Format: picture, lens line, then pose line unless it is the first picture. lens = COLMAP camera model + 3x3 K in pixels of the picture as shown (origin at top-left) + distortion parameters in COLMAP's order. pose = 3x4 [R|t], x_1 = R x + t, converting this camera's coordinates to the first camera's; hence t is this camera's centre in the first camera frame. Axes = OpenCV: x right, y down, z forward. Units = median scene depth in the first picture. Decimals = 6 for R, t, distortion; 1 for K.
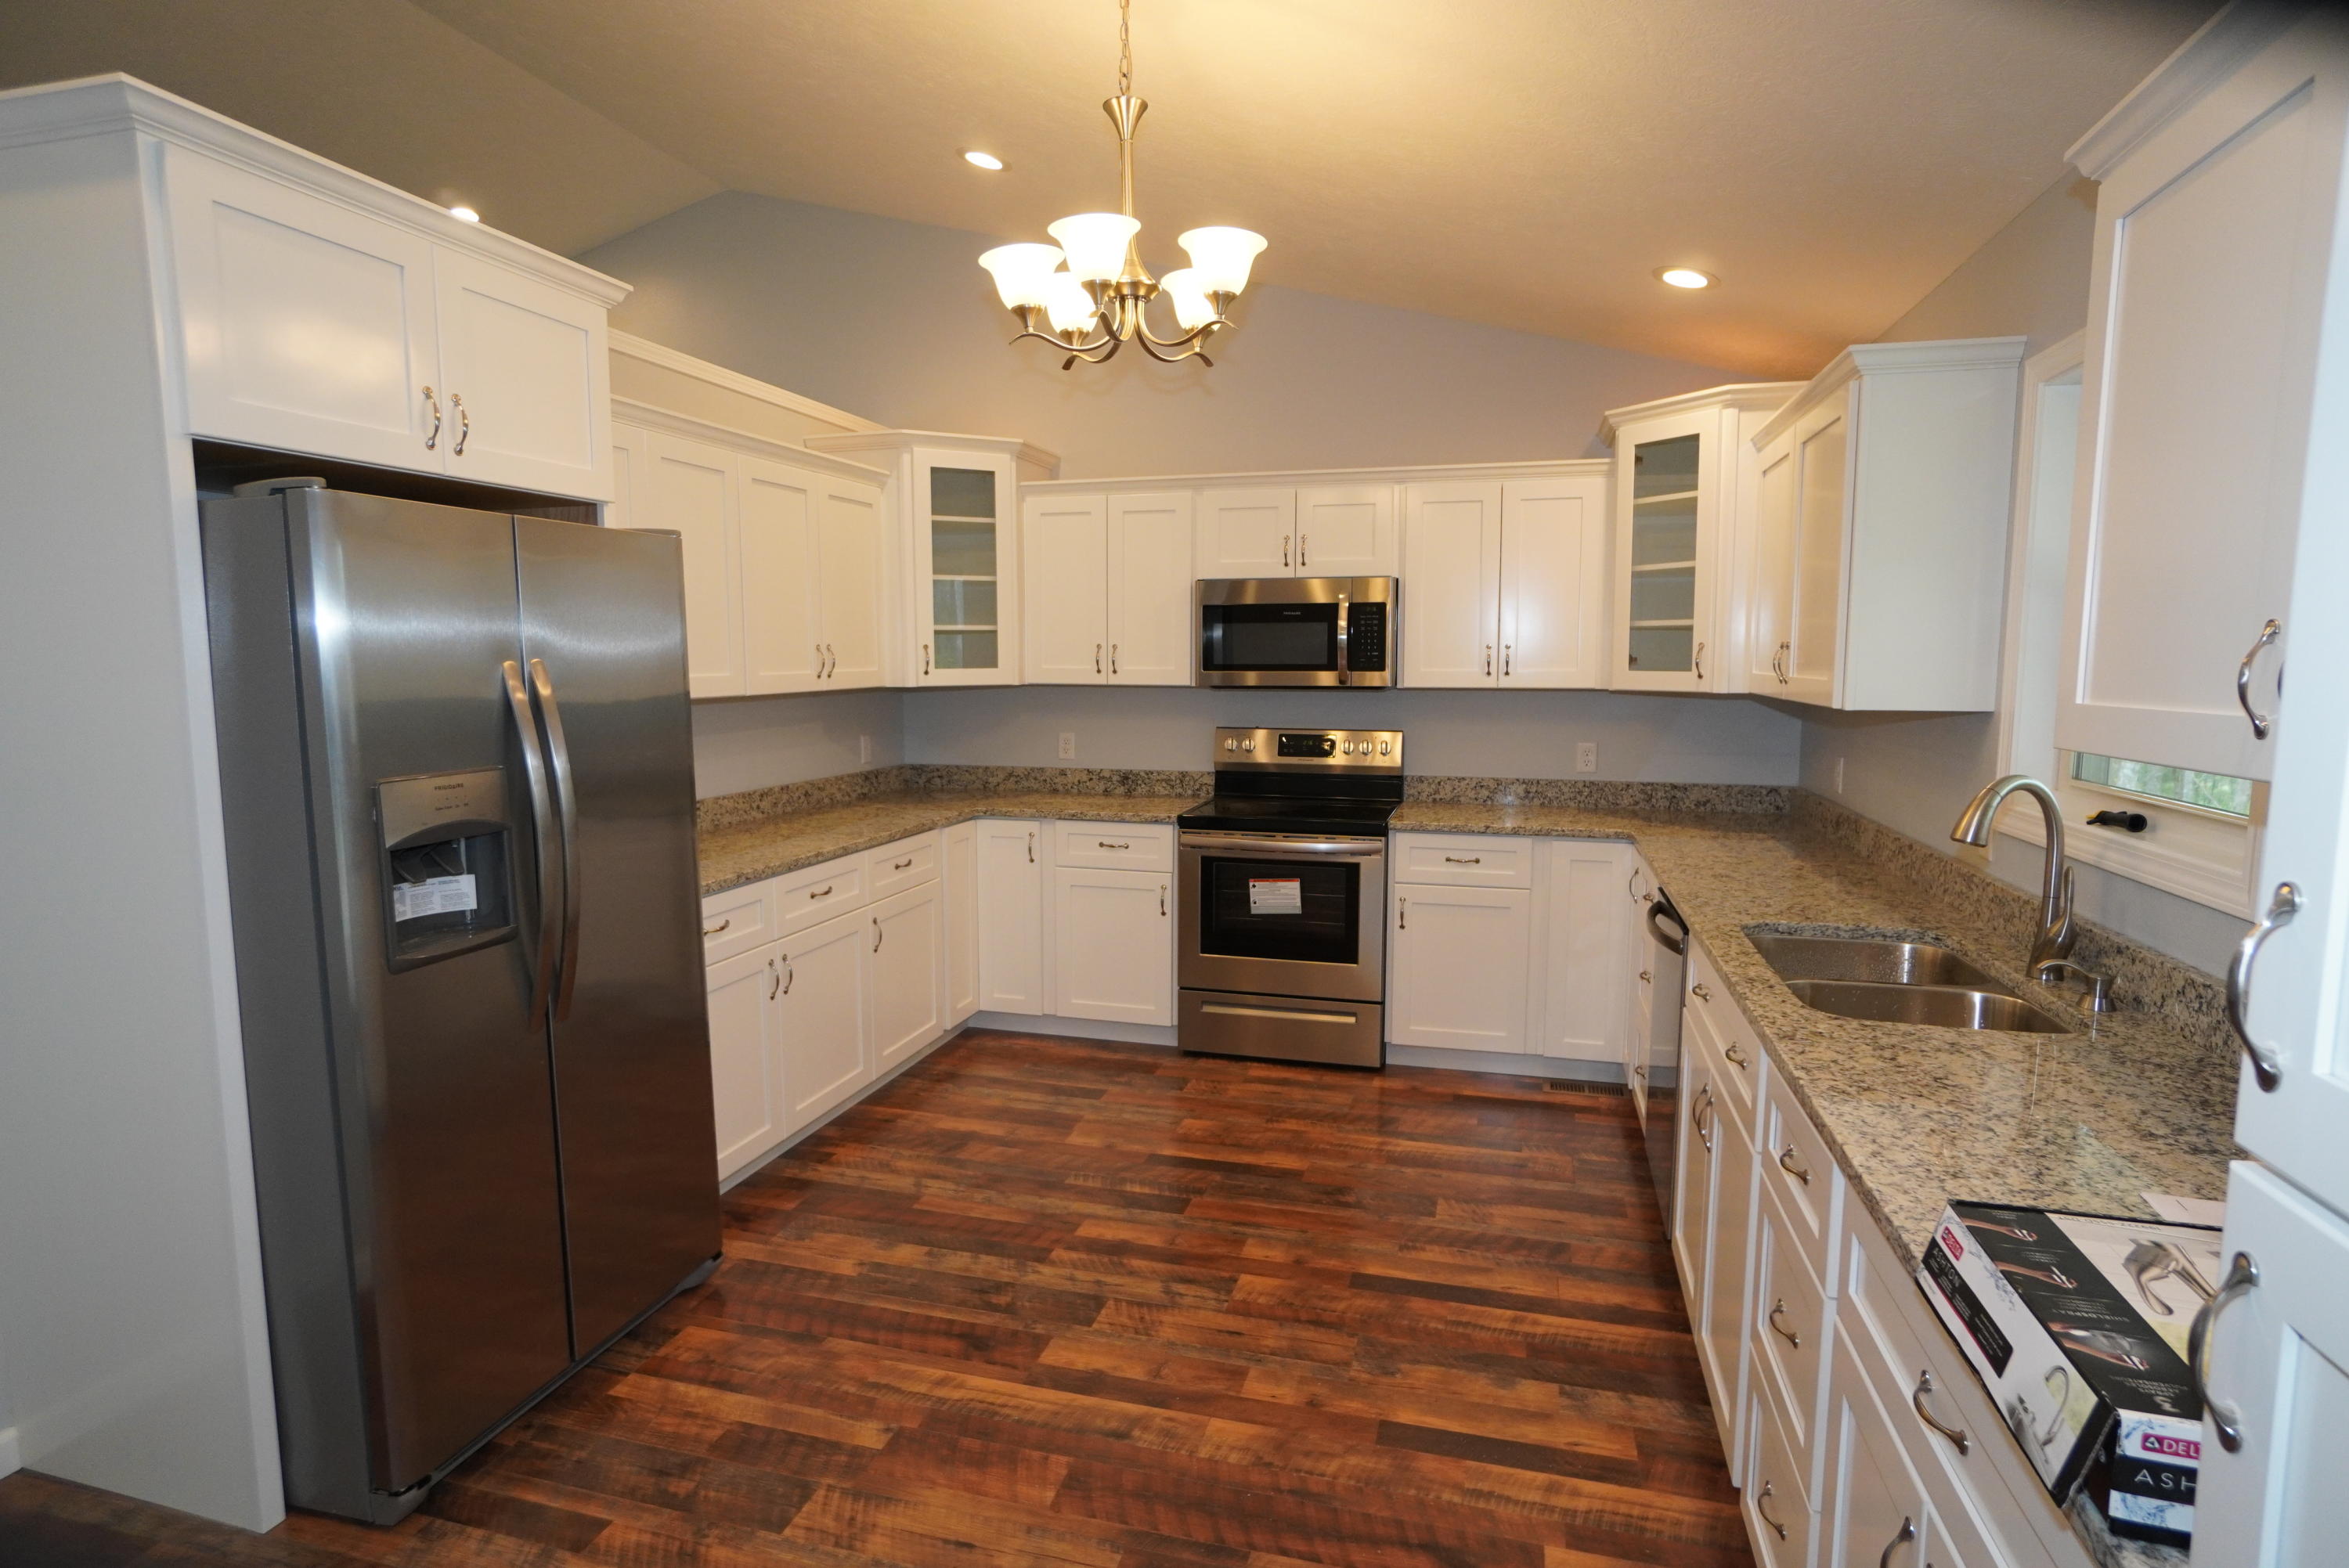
lens RADIAL K [[1220.6, 0, 1176.8], [0, 1220.6, 795.4], [0, 0, 1]] dist [-0.025742, 0.009787]
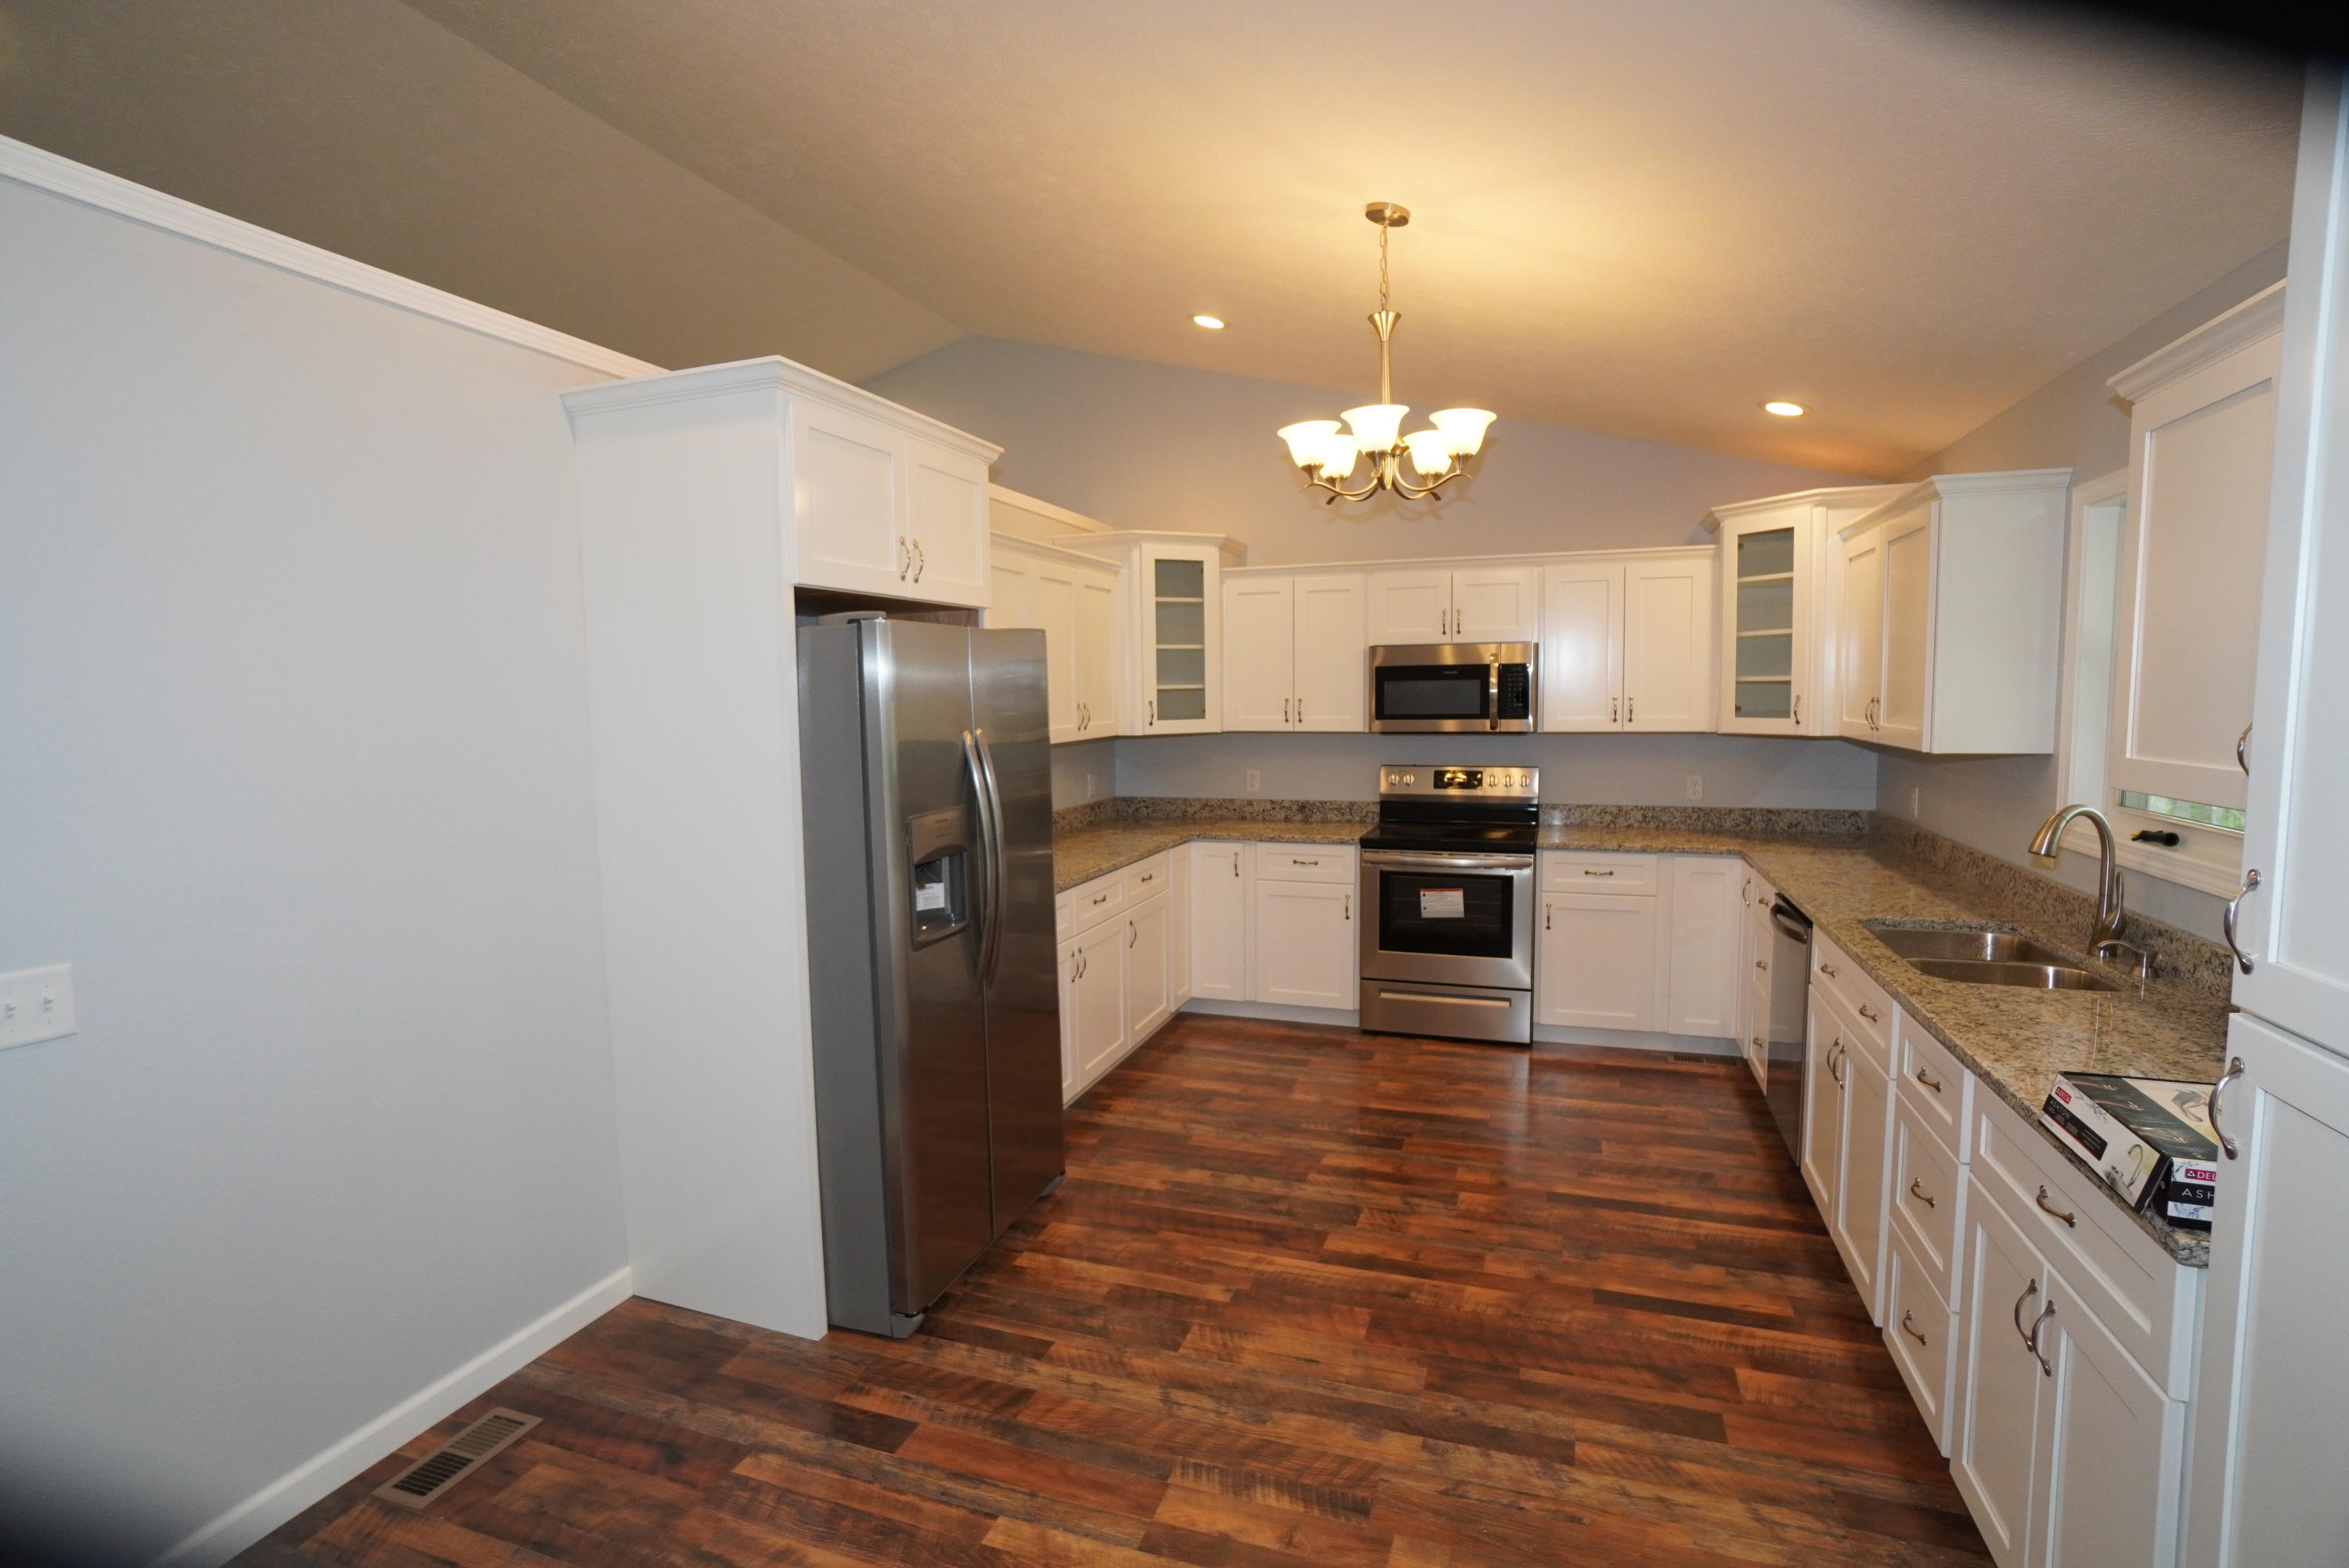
lens RADIAL K [[1120.6, 0, 1174.5], [0, 1120.6, 792.3], [0, 0, 1]] dist [-0.039168, 0.012744]
pose [[0.997914, -0.007552, -0.064108, -0.190653], [0.006014, 0.999690, -0.024145, -0.005539], [0.064270, 0.023709, 0.997651, -0.236267]]
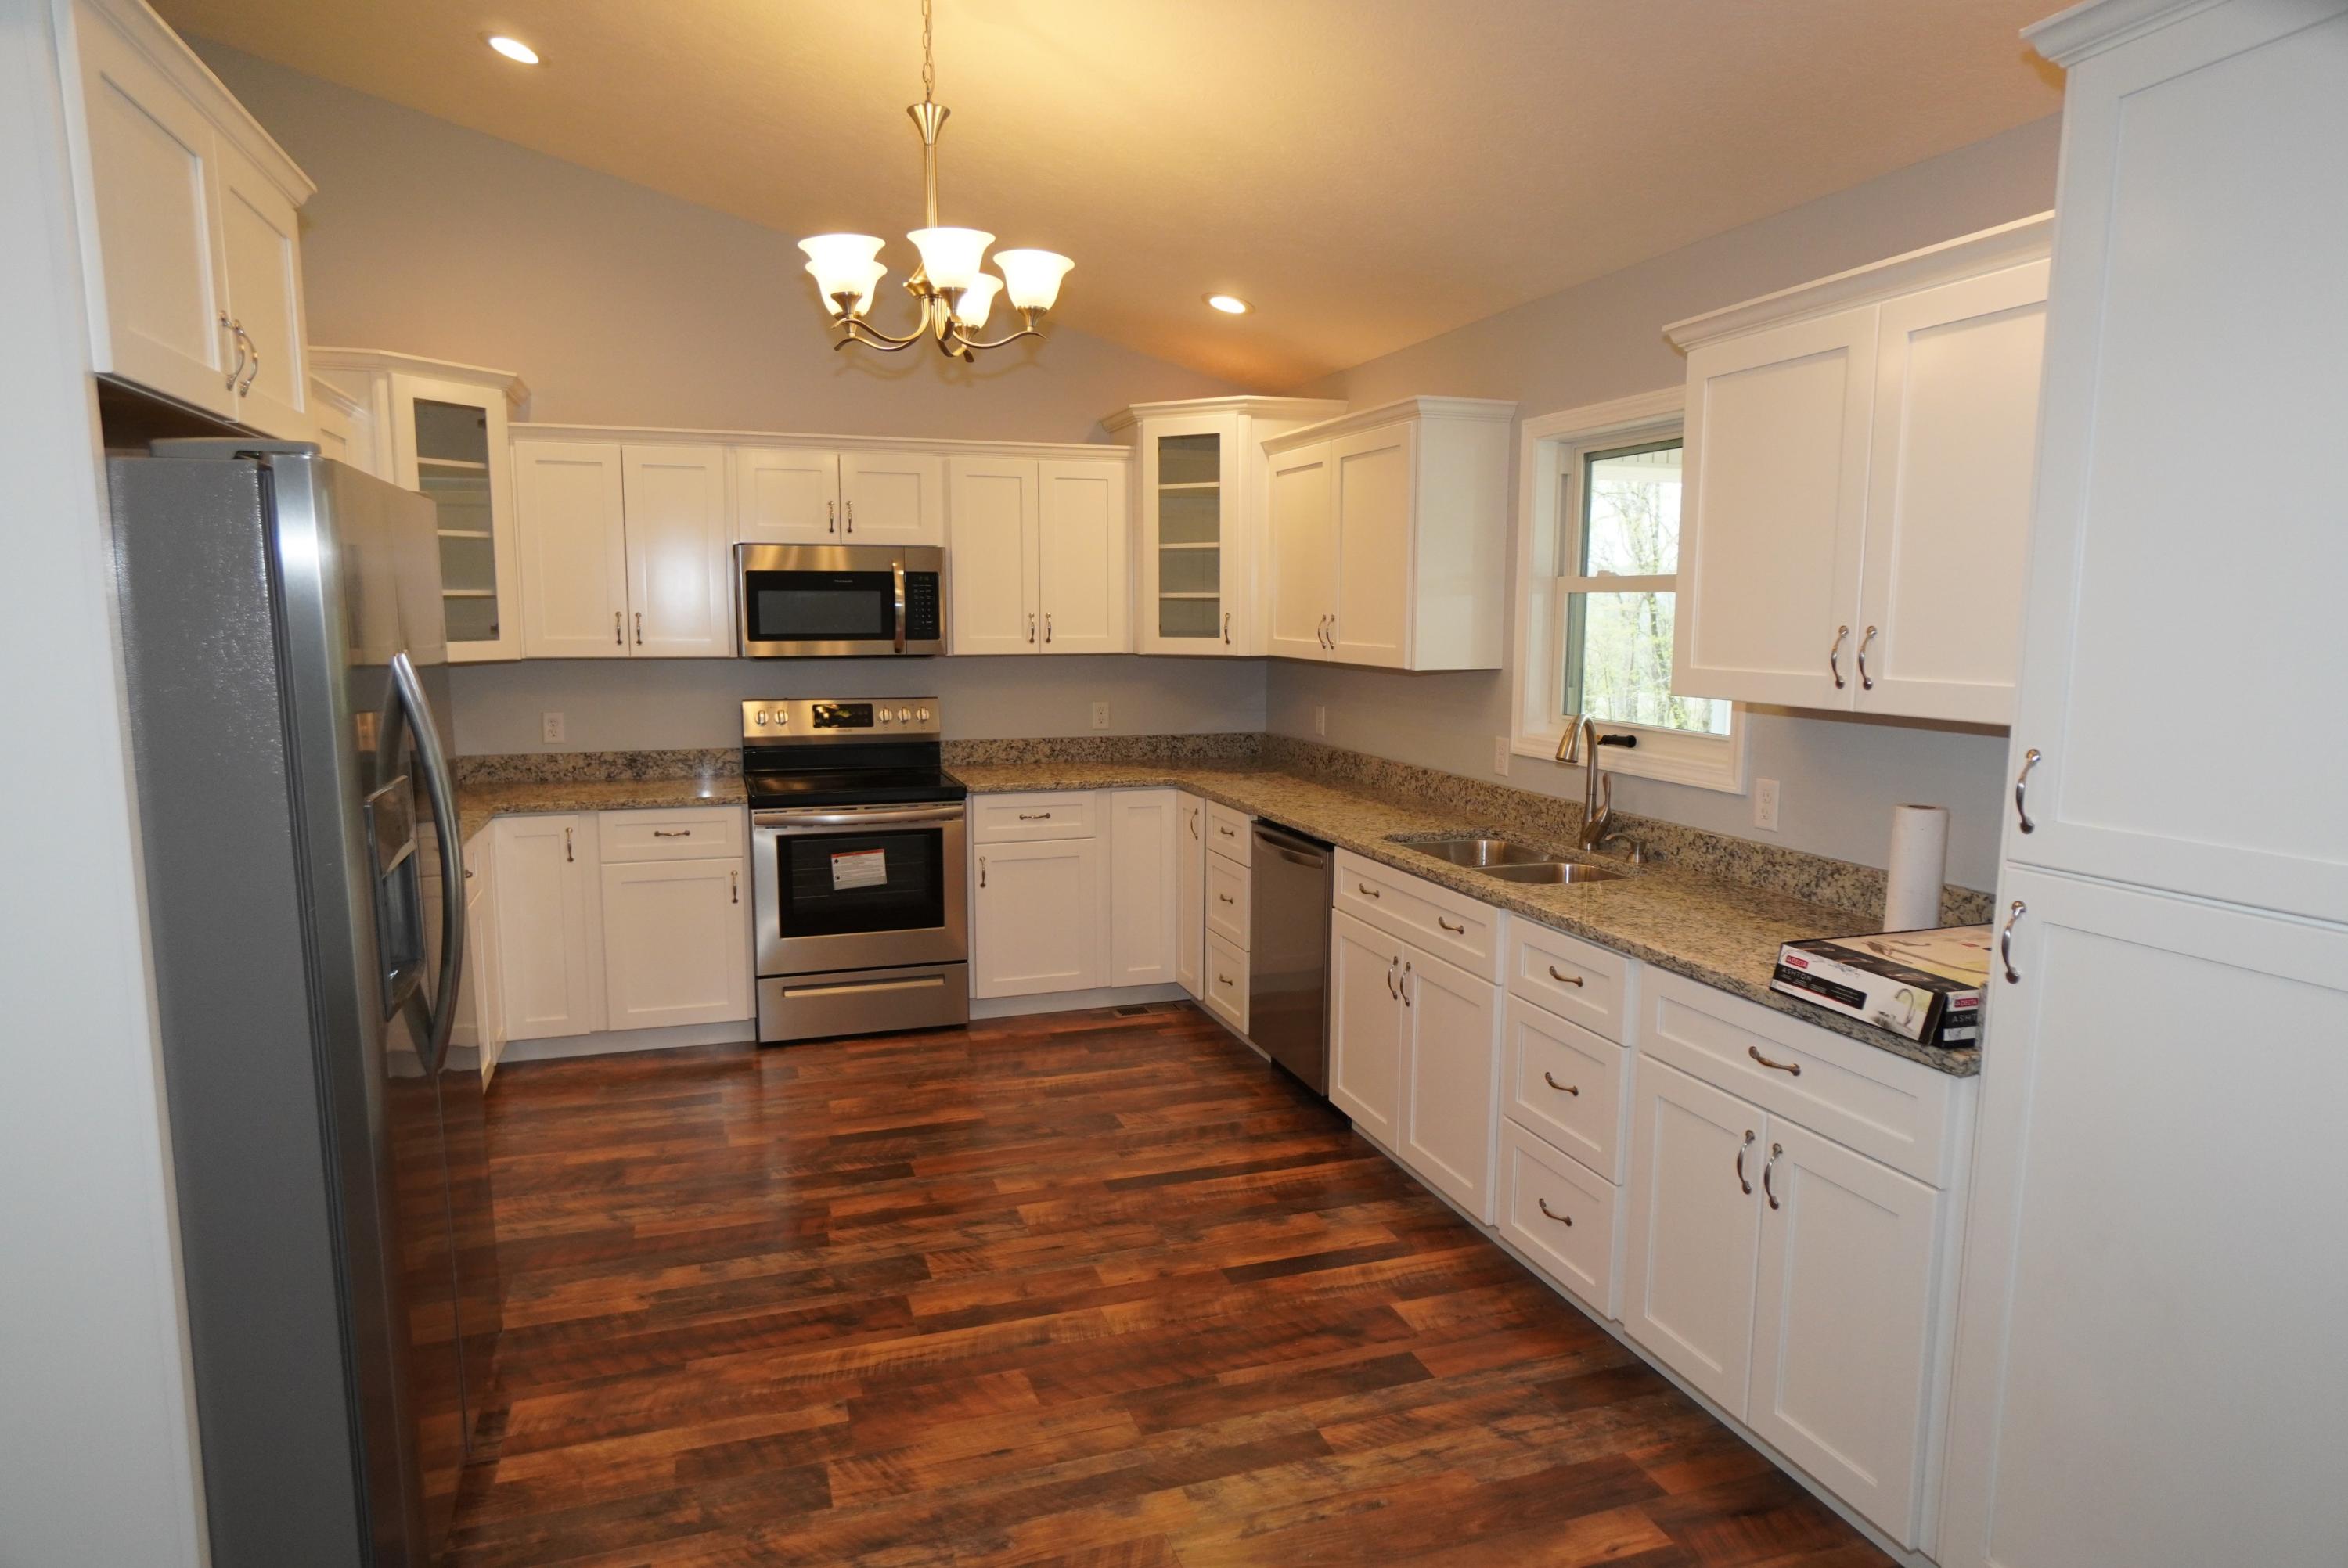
lens RADIAL K [[1362.0, 0, 1159.2], [0, 1362.0, 788.9], [0, 0, 1]] dist [-0.018622, 0.004138]
pose [[0.827790, -0.071686, 0.556439, -0.541388], [0.060773, 0.997425, 0.038088, -0.015416], [-0.557737, 0.002287, 0.830015, -0.080859]]
